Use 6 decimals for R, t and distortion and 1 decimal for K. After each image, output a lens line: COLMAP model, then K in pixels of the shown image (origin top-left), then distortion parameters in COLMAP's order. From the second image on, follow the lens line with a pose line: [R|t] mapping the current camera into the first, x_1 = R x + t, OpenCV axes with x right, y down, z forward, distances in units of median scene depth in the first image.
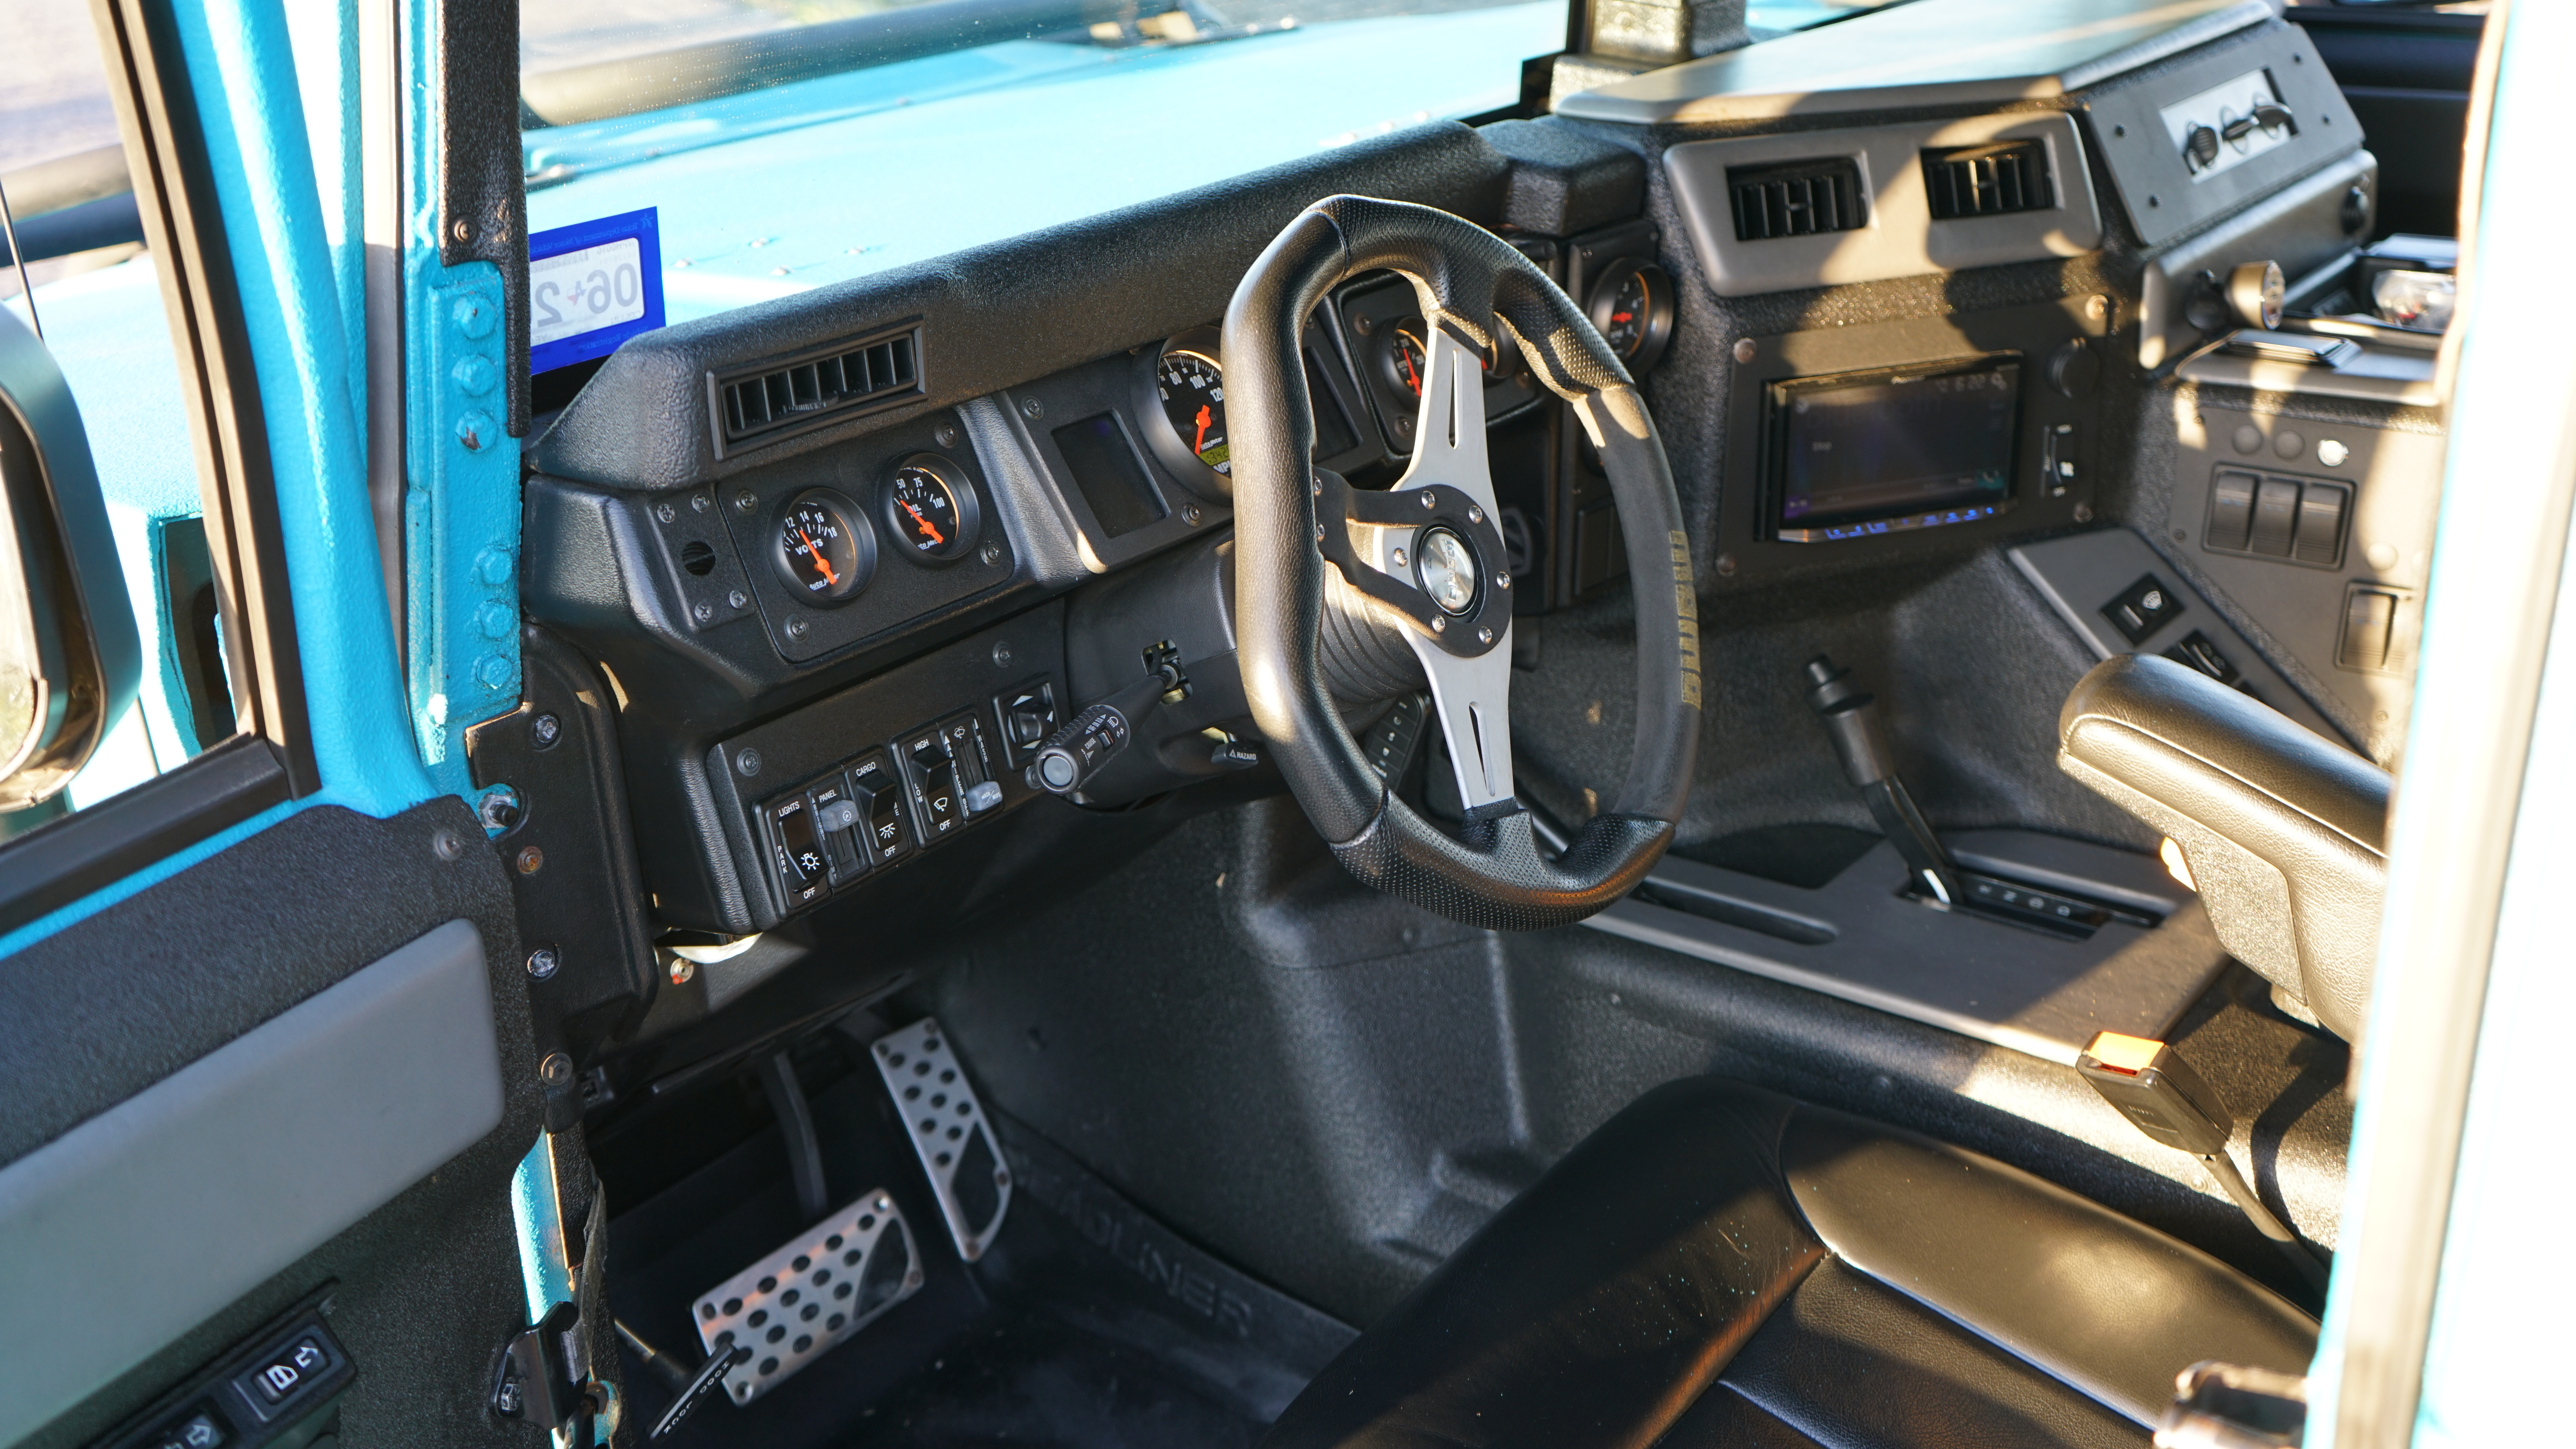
lens RADIAL K [[2534.8, 0, 1288.0], [0, 2534.8, 724.5], [0, 0, 1]] dist [0.057938, 0.003268]
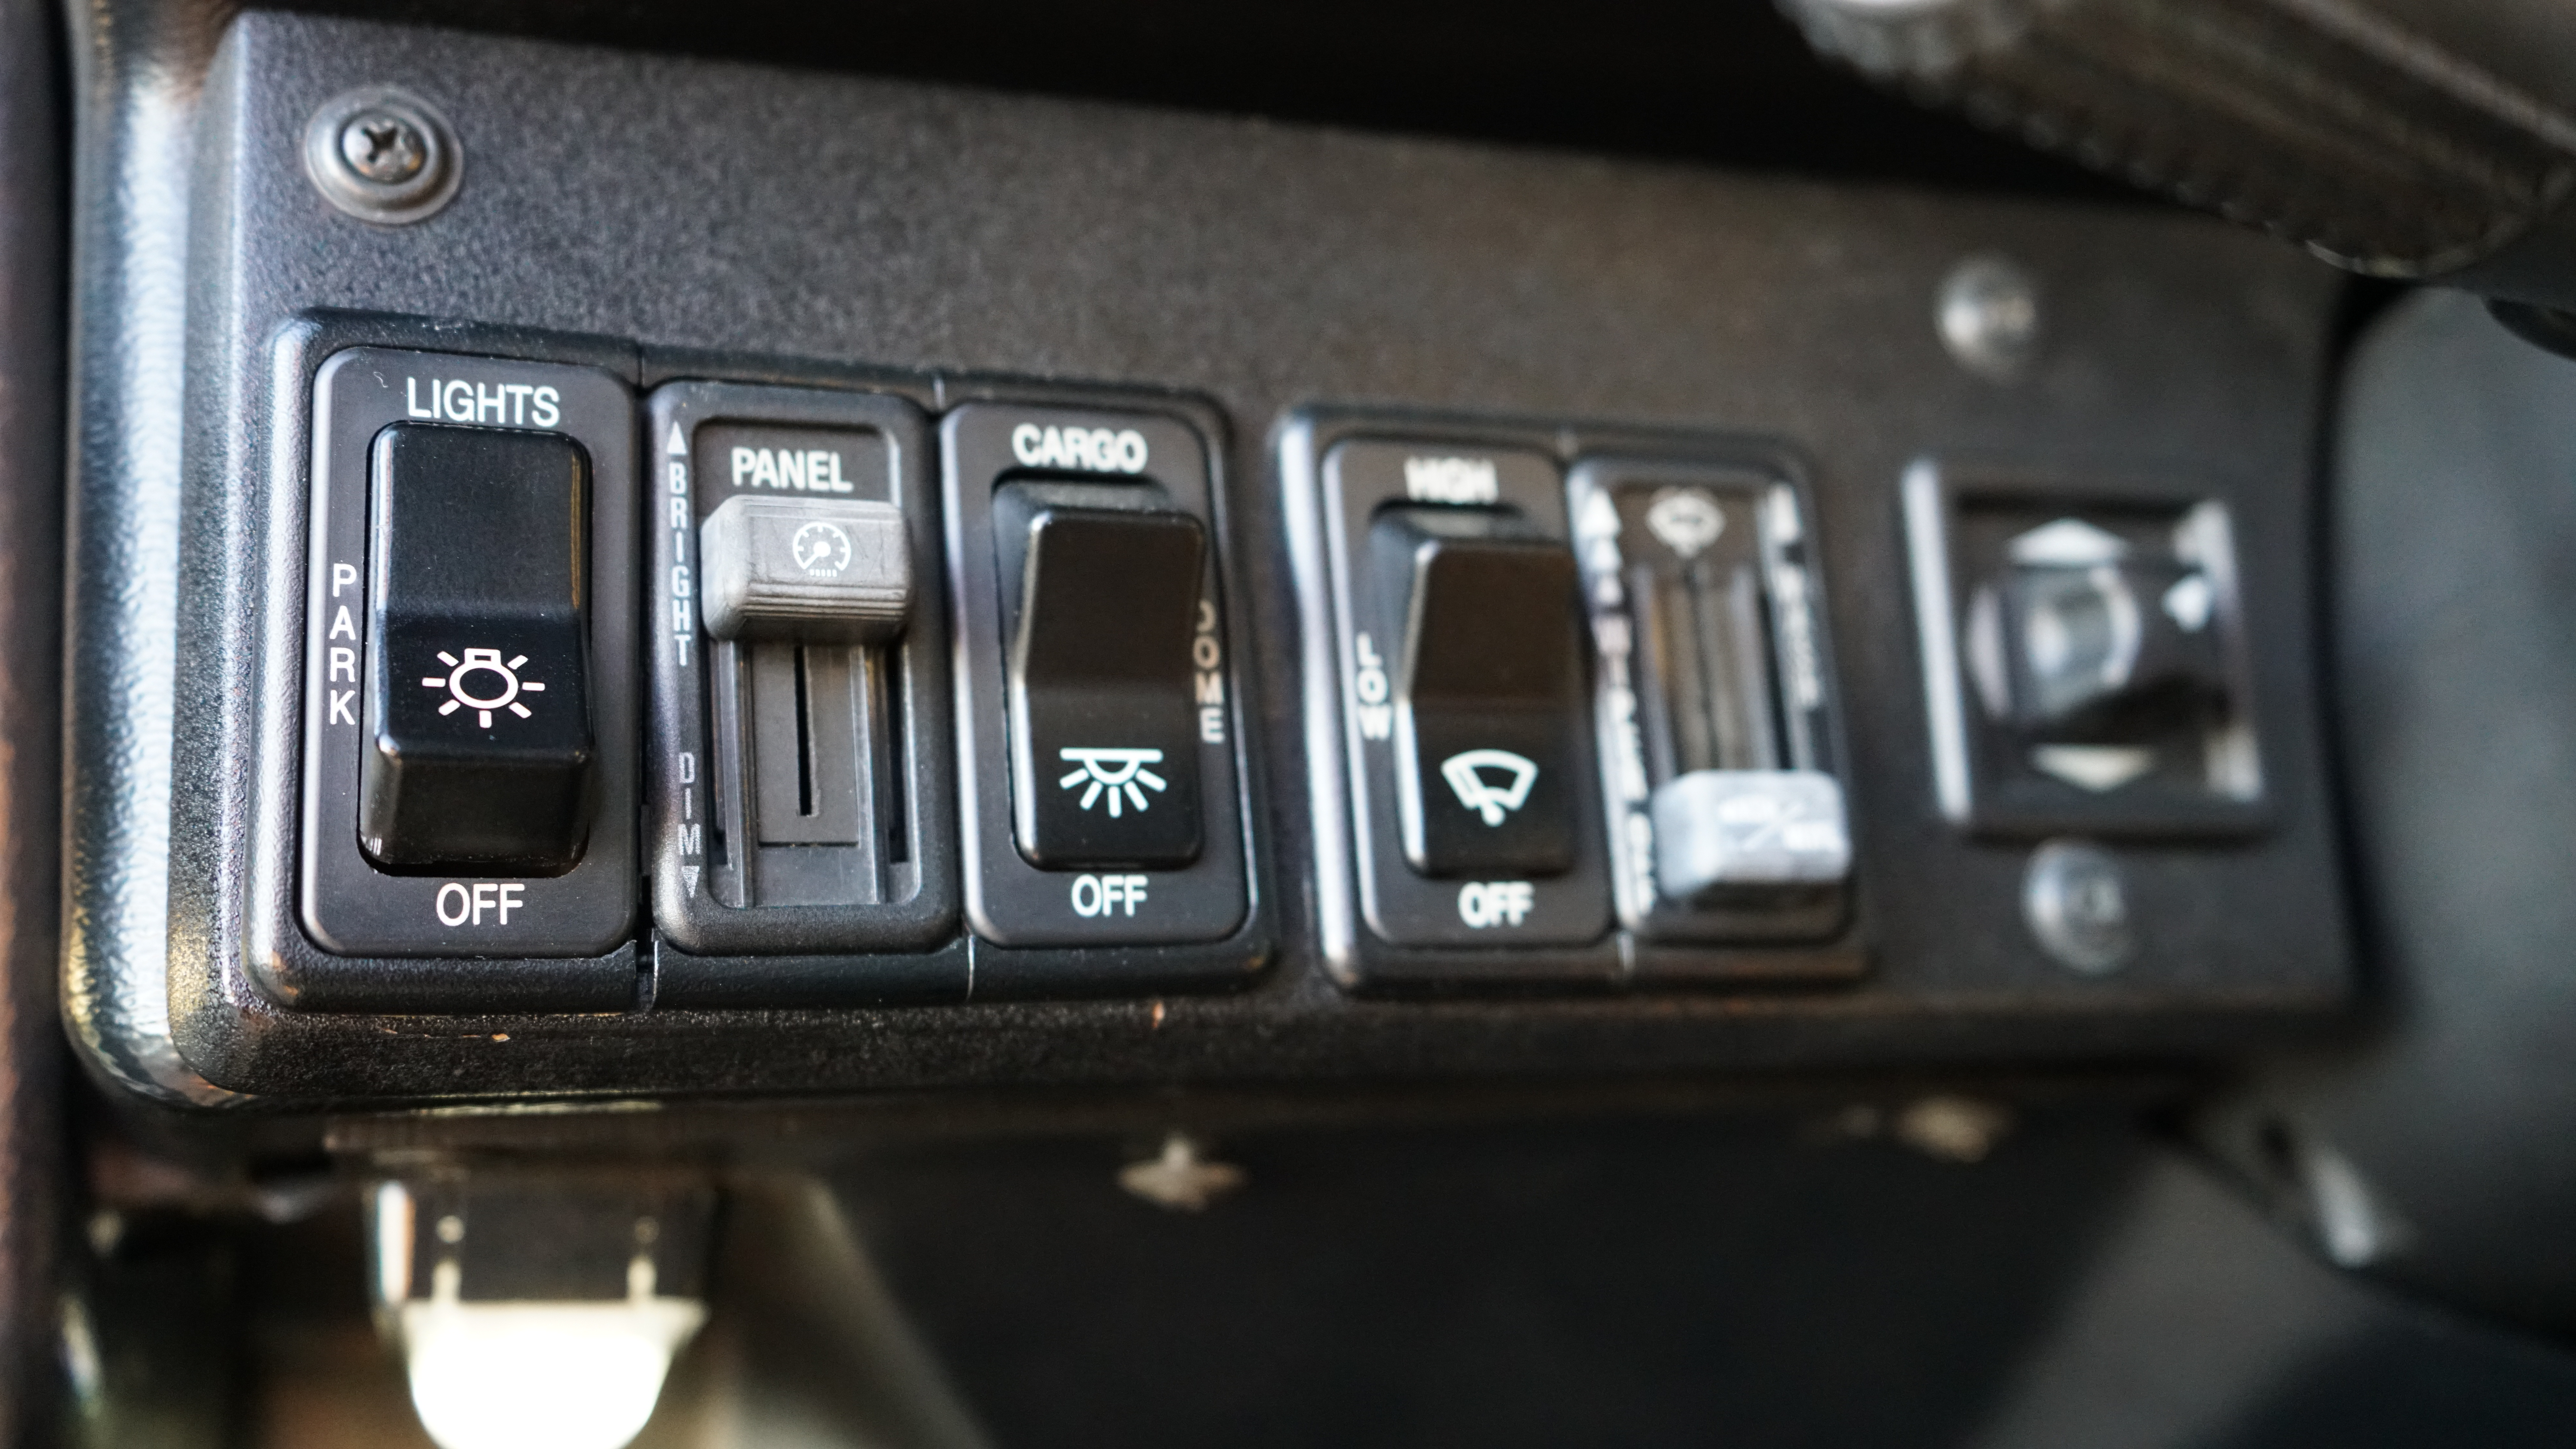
lens RADIAL K [[2534.8, 0, 1288.0], [0, 2534.8, 724.5], [0, 0, 1]] dist [0.057938, 0.003268]
pose [[0.859893, 0.041505, -0.508784, -0.053952], [-0.240845, 0.911769, -0.332671, 0.093529], [0.450086, 0.408600, 0.794021, 0.841682]]
